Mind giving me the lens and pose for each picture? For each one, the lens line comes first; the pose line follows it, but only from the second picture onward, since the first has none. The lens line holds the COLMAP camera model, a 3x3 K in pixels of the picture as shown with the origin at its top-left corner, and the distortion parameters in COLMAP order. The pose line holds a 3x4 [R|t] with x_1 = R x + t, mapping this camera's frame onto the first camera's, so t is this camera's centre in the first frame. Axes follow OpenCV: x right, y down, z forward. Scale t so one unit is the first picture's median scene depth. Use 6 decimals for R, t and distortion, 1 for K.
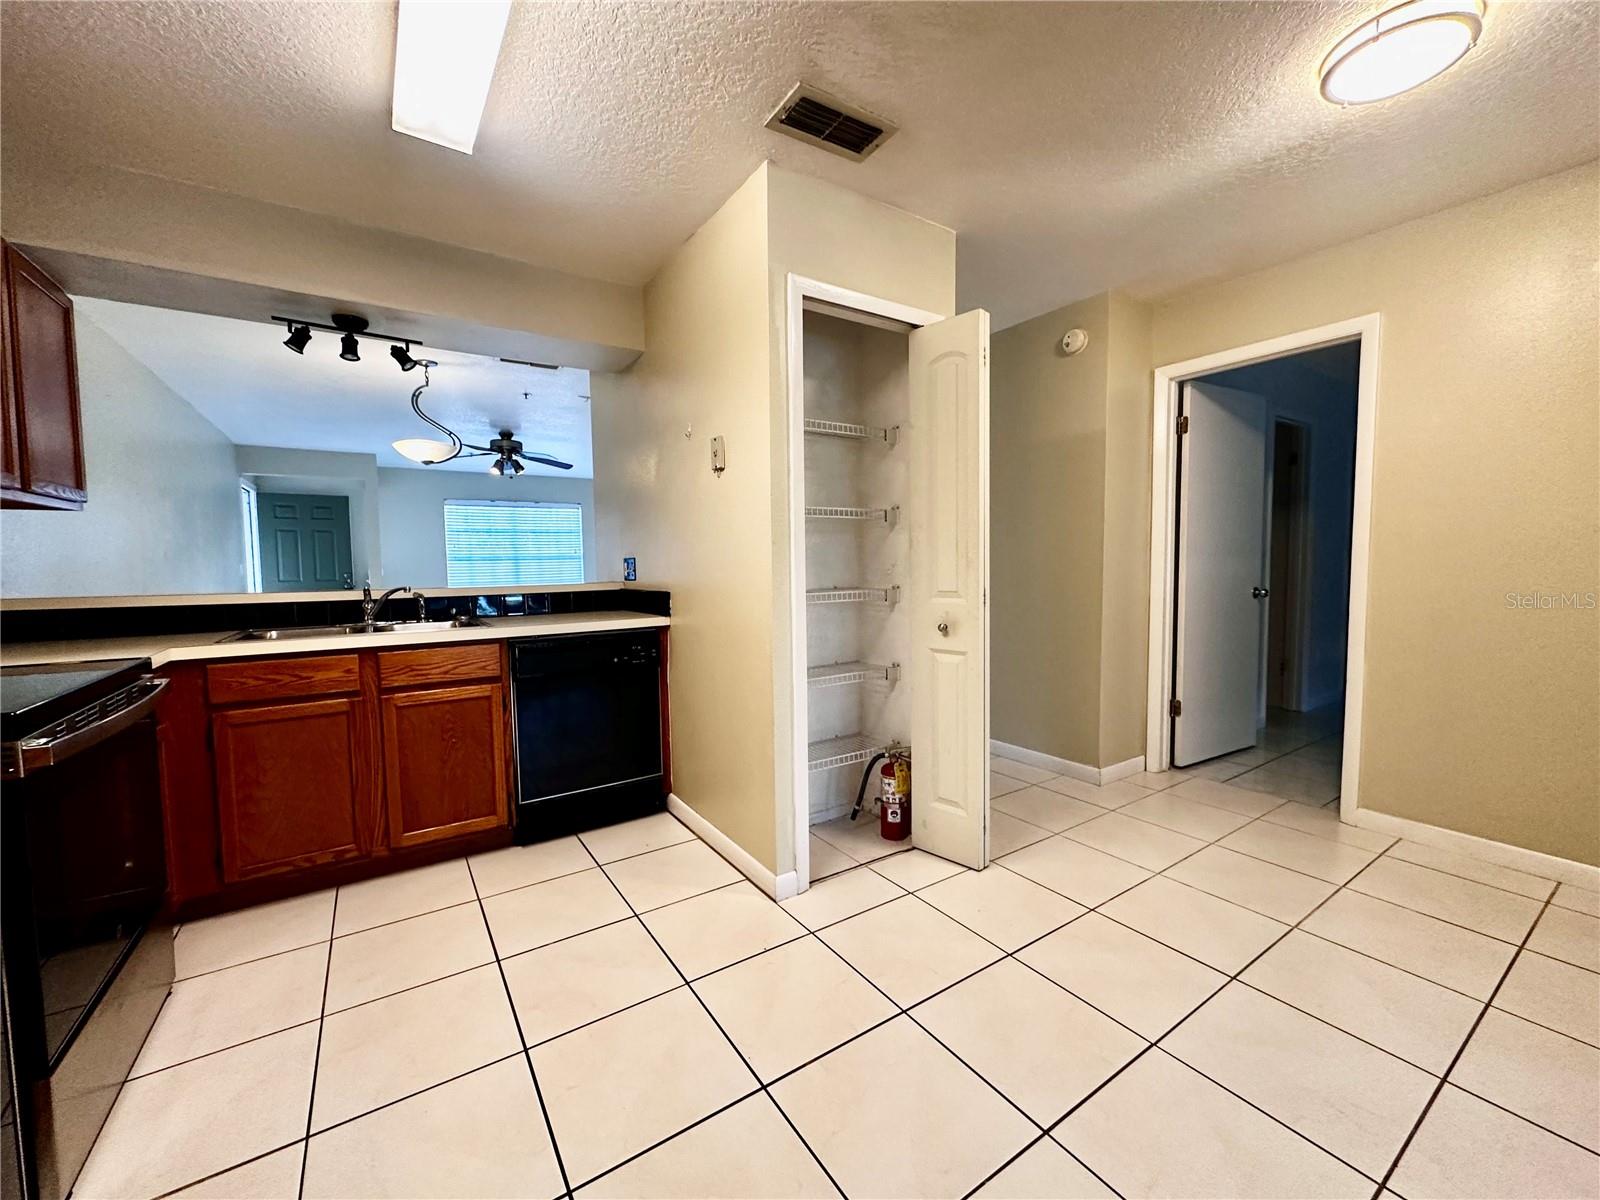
lens RADIAL K [[638.7, 0, 799.4], [0, 638.7, 601.1], [0, 0, 1]] dist [-0.003762, 0.000810]
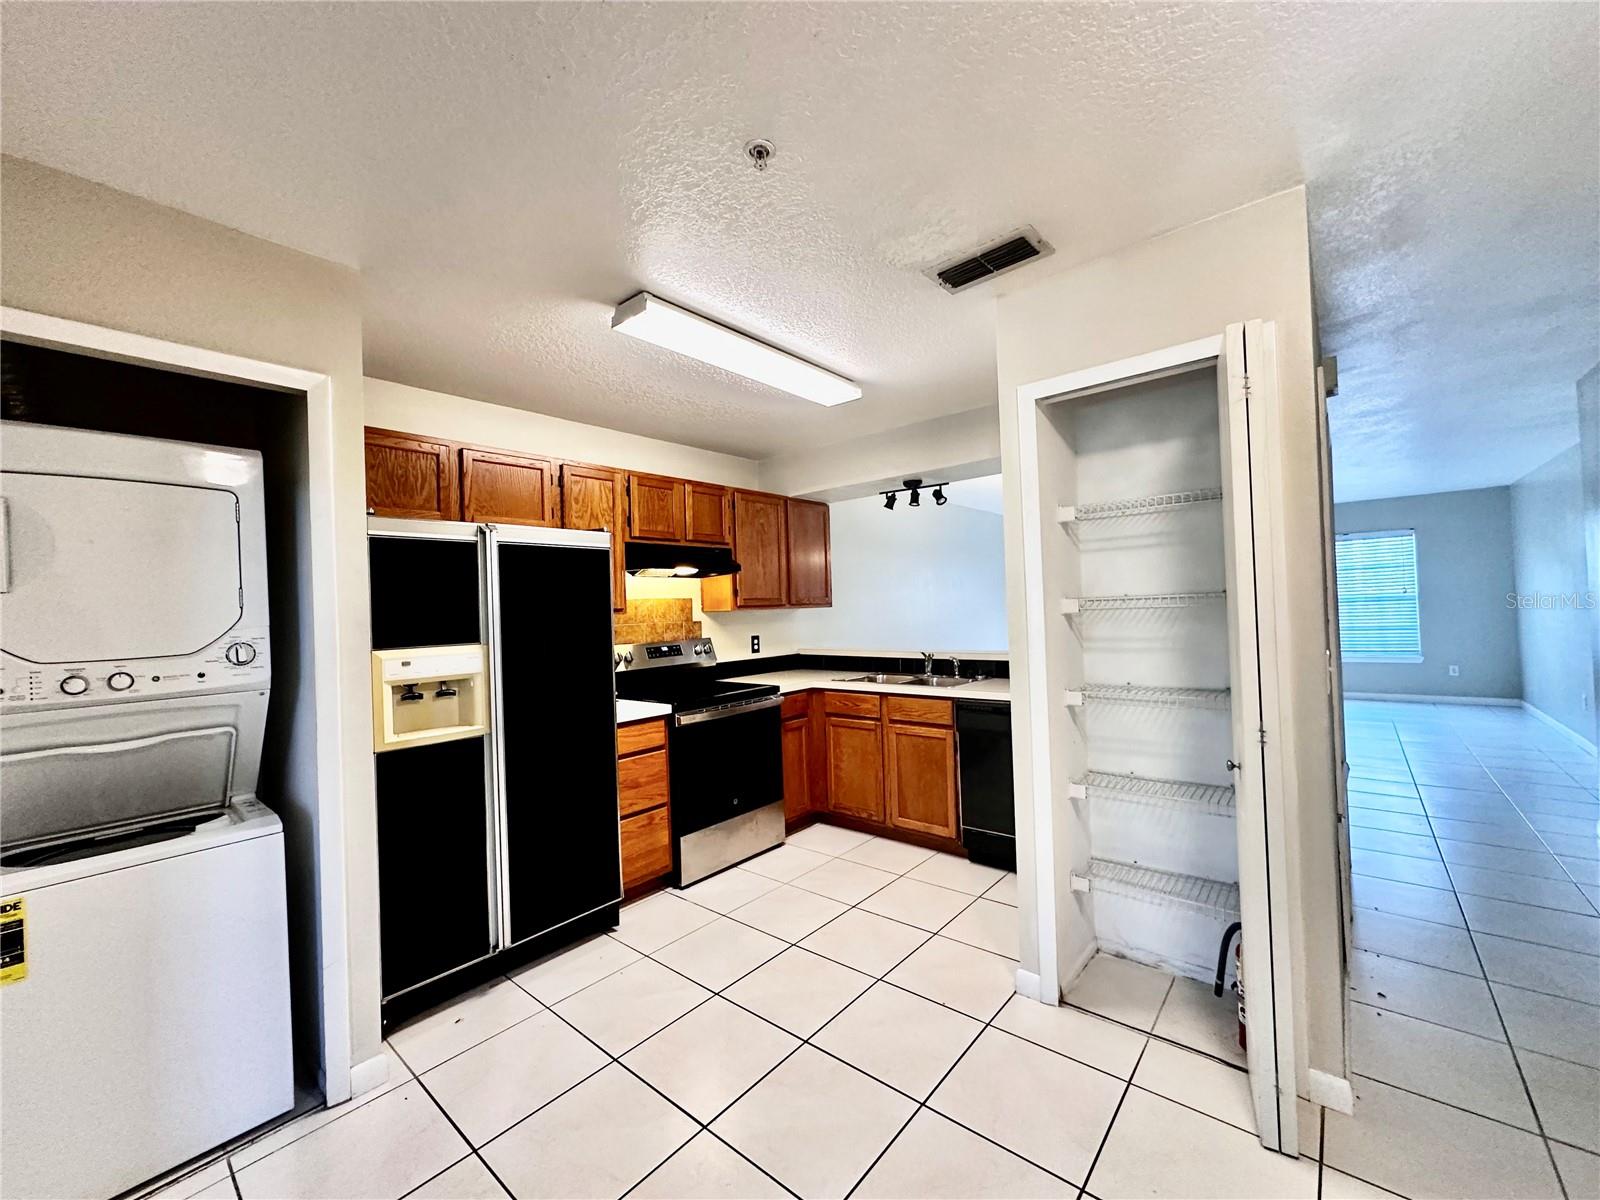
lens RADIAL K [[638.7, 0, 802.2], [0, 638.7, 600.8], [0, 0, 1]] dist [-0.003762, 0.000810]
pose [[0.276256, -0.010171, -0.961030, 0.754660], [-0.030111, 0.999362, -0.019233, -0.111172], [0.960612, 0.034250, 0.275773, 0.321951]]
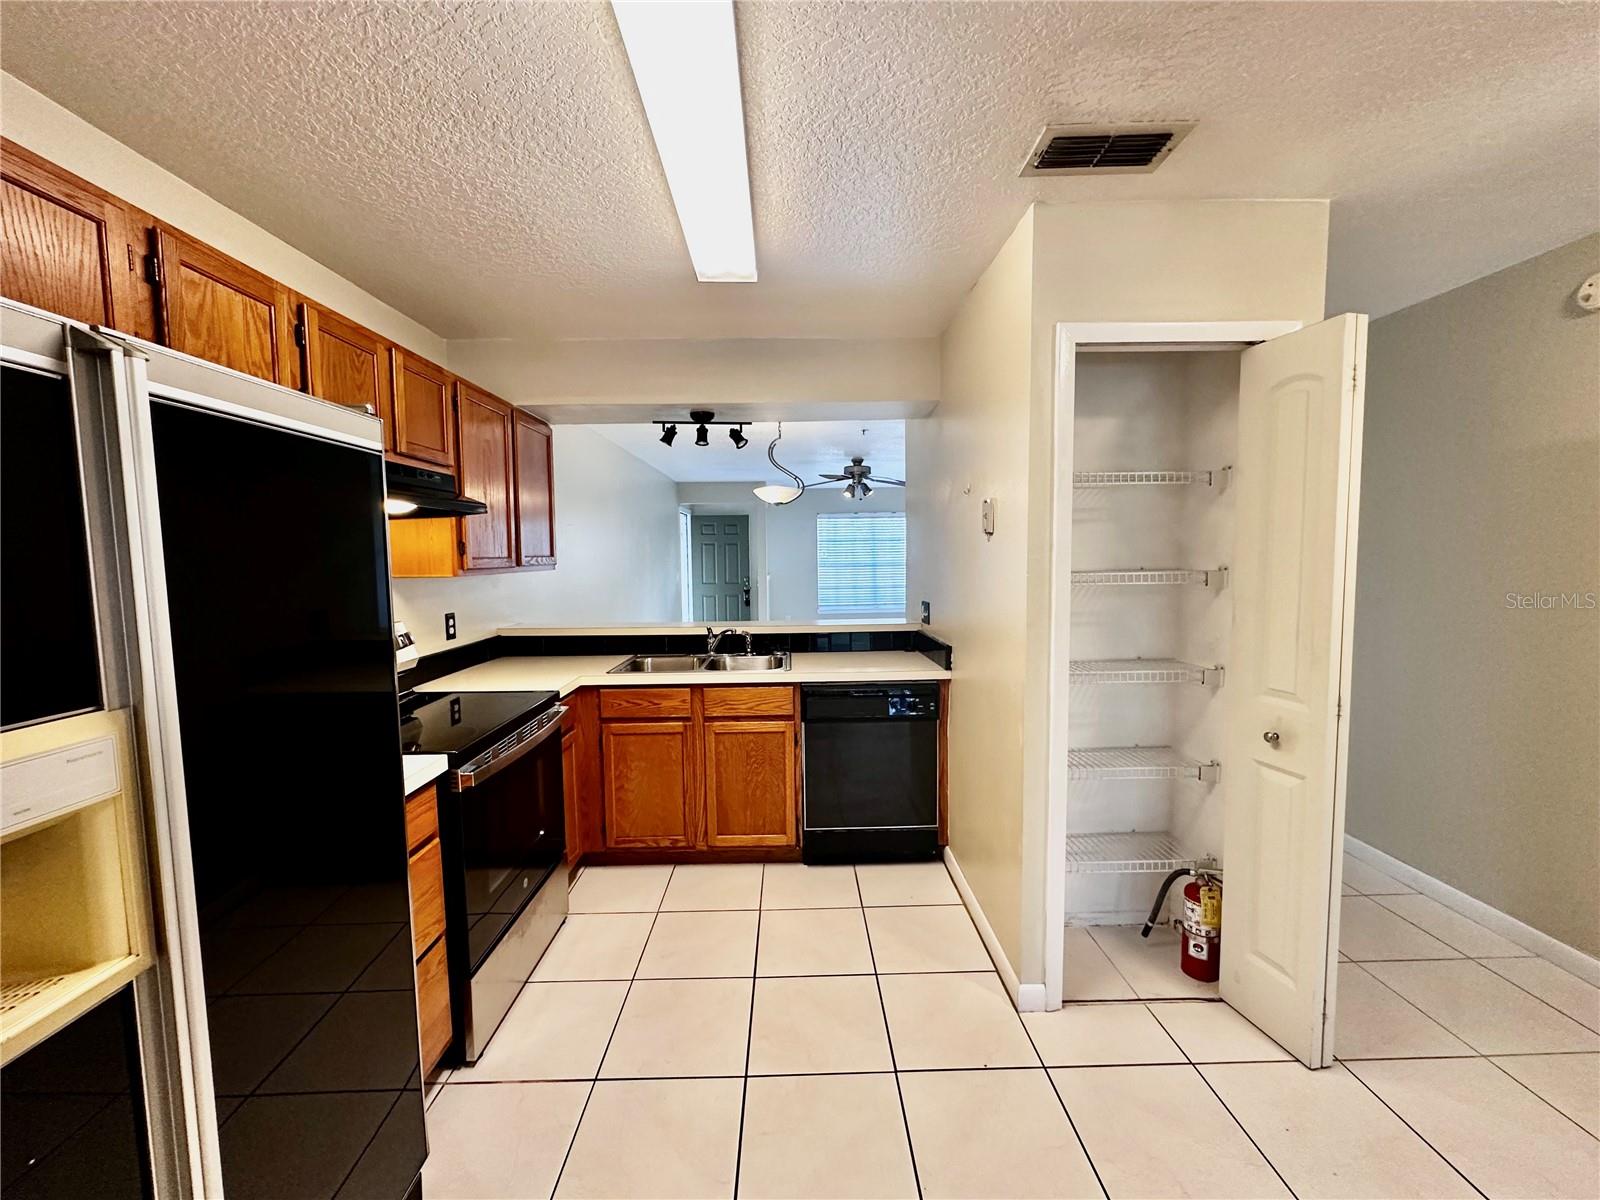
lens RADIAL K [[638.7, 0, 800.3], [0, 638.7, 601.3], [0, 0, 1]] dist [-0.003762, 0.000810]
pose [[0.841659, 0.043010, -0.538294, 0.148556], [-0.032449, 0.999050, 0.029089, -0.120647], [0.539033, -0.007016, 0.842255, 0.051191]]
